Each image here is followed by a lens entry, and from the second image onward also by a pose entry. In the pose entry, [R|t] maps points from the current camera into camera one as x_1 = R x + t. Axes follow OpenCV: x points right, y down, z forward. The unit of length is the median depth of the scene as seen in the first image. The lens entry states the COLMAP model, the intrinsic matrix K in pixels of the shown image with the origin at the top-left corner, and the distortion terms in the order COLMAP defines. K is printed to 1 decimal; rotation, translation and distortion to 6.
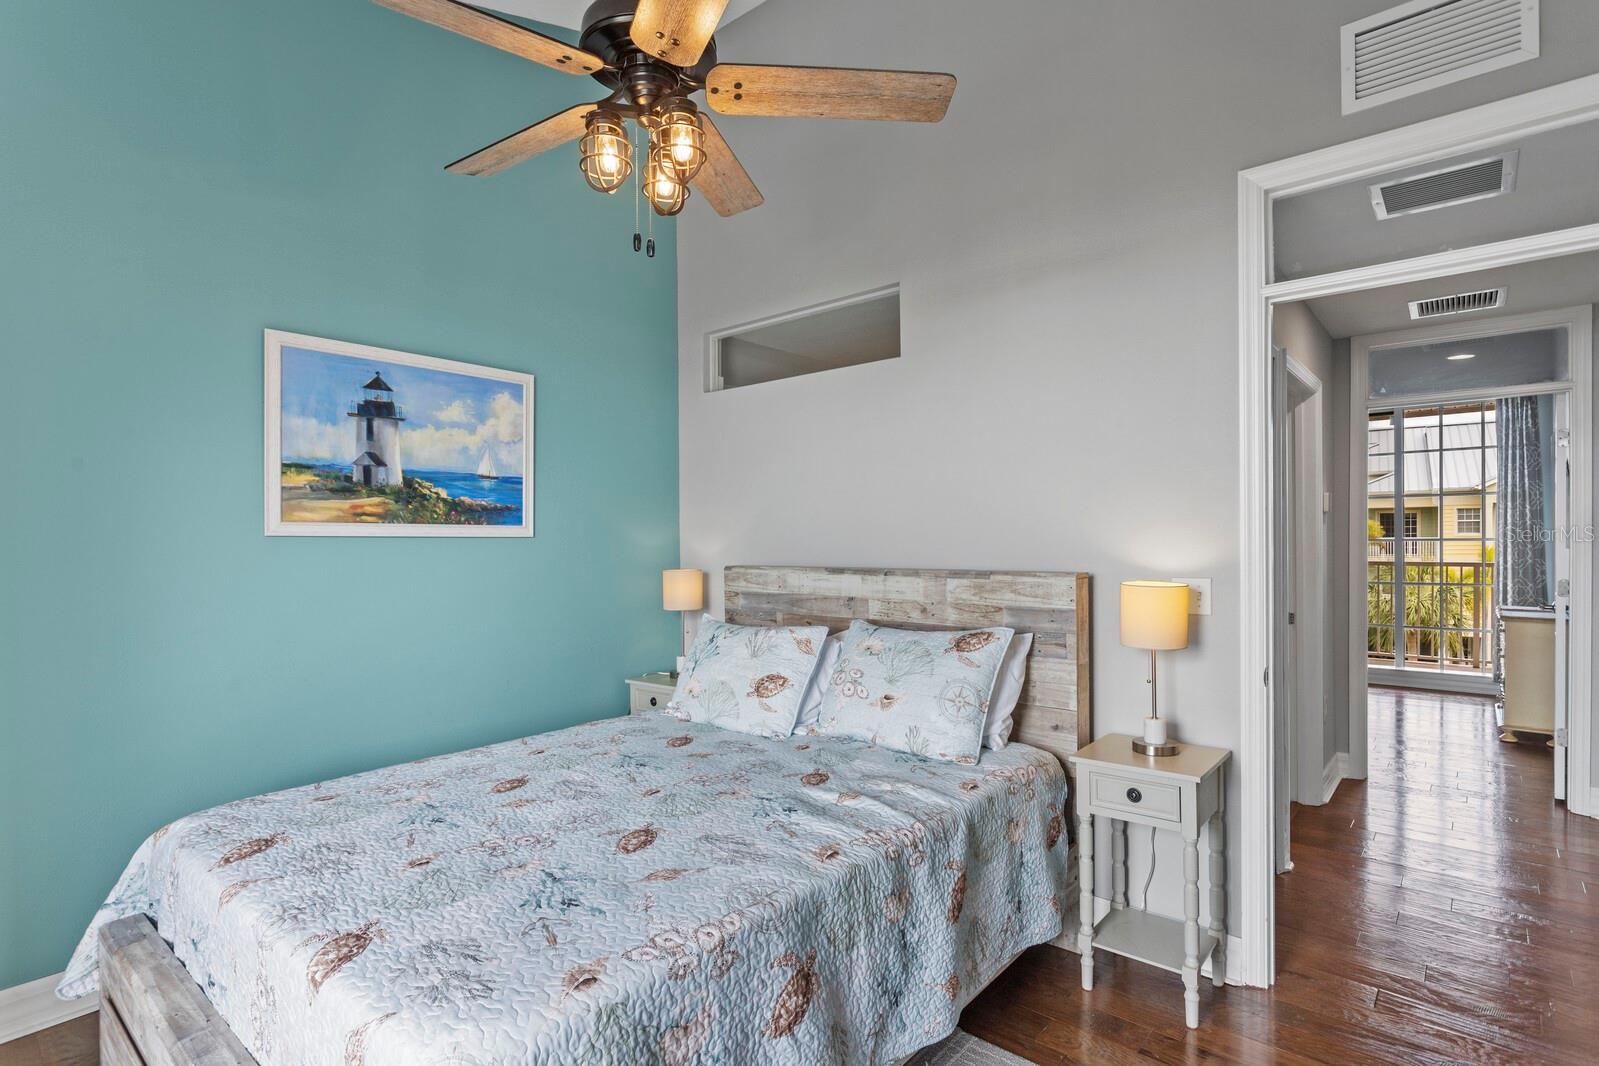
lens RADIAL K [[794.1, 0, 798.9], [0, 794.1, 546.1], [0, 0, 1]] dist [-0.015068, 0.007483]
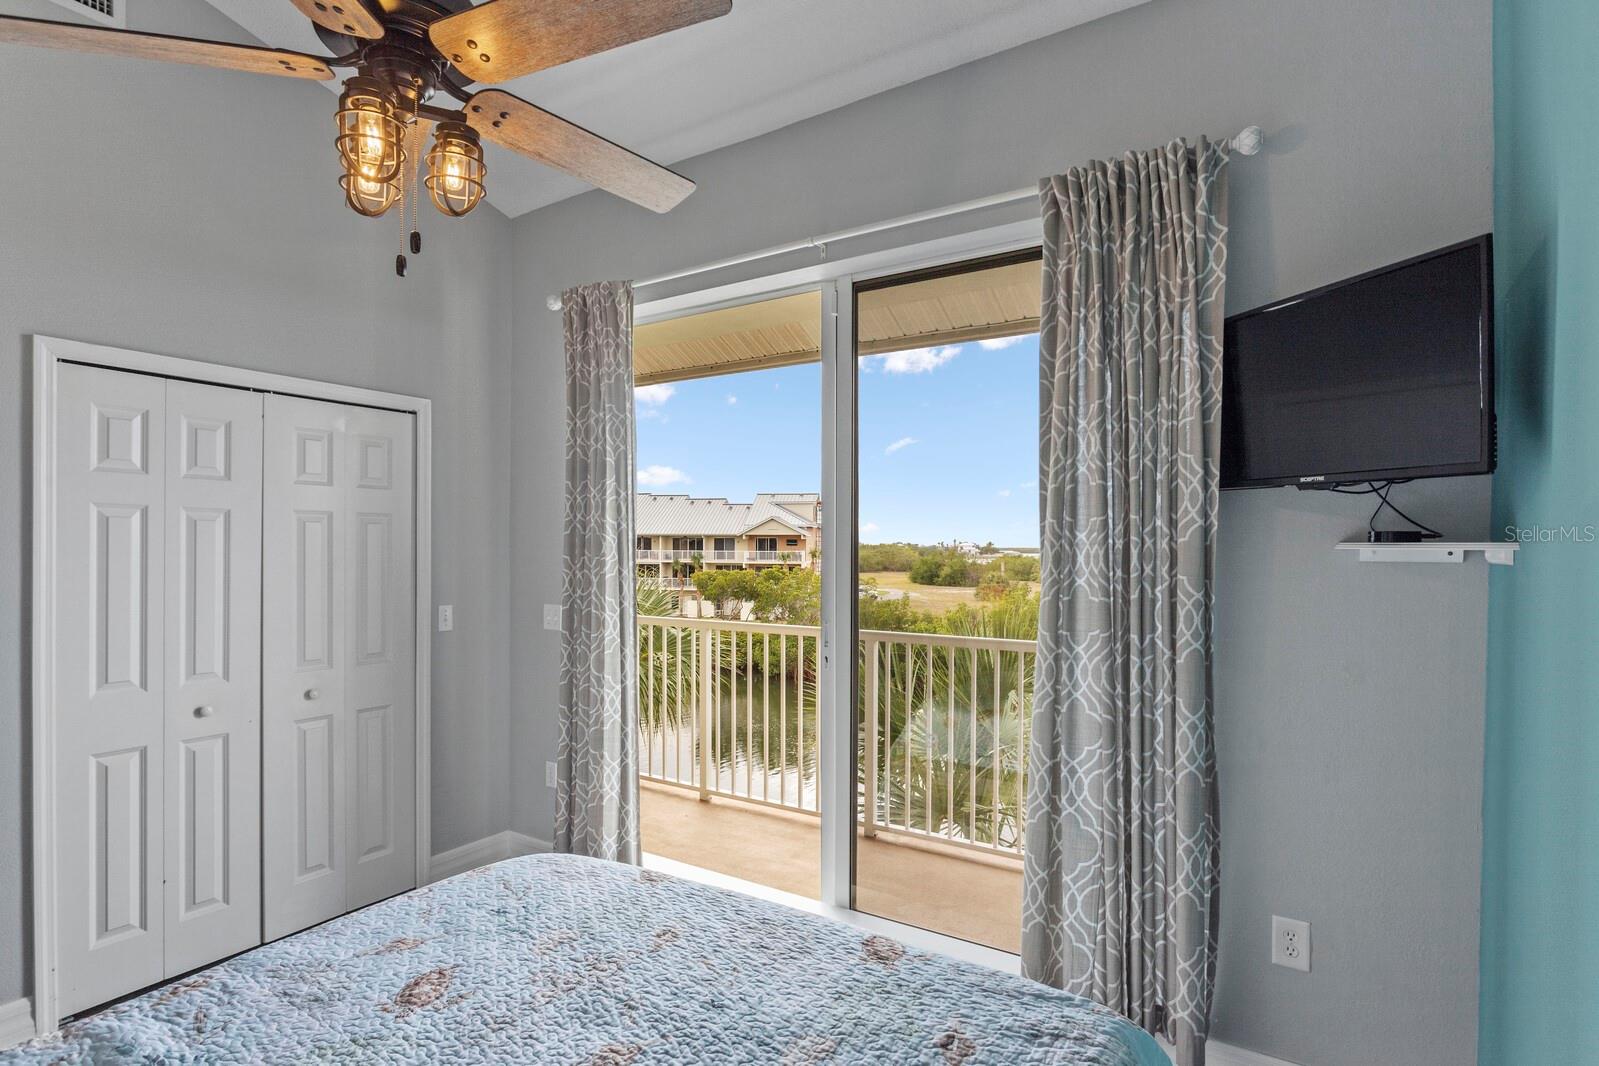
lens RADIAL K [[818.7, 0, 799.5], [0, 818.7, 533.0], [0, 0, 1]] dist [-0.002642, -0.000638]
pose [[-0.991010, 0.000166, -0.133788, -0.287305], [0.000813, 0.999988, -0.004781, -0.047088], [0.133785, -0.004846, -0.990998, 1.140955]]
